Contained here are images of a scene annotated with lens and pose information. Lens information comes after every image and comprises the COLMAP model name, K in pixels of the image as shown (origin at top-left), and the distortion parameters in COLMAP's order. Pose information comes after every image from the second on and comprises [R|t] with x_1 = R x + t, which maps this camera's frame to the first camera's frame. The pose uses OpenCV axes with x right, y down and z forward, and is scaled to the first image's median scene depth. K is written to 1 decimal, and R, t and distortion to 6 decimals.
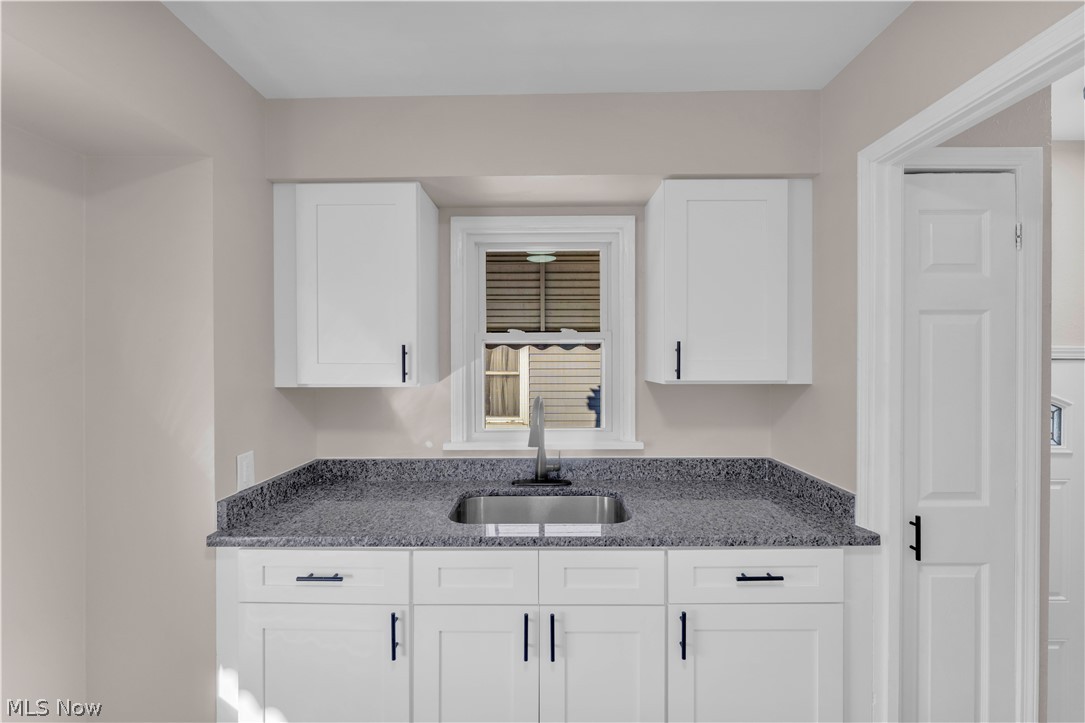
lens RADIAL K [[444.9, 0, 539.7], [0, 444.9, 360.3], [0, 0, 1]] dist [0.000466, -0.000486]
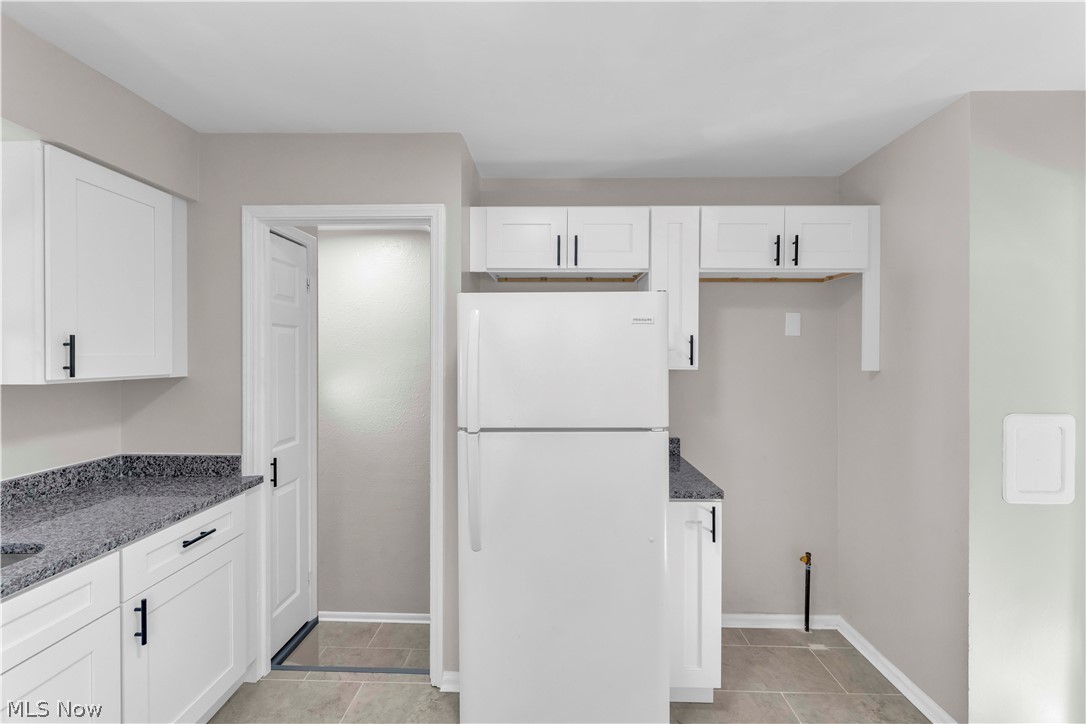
lens RADIAL K [[445.4, 0, 544.4], [0, 445.4, 359.7], [0, 0, 1]] dist [0.000466, -0.000486]
pose [[0.013928, -0.005458, 0.999888, -0.643744], [0.004498, 0.999975, 0.005396, 0.007866], [-0.999893, 0.004422, 0.013953, 0.049951]]
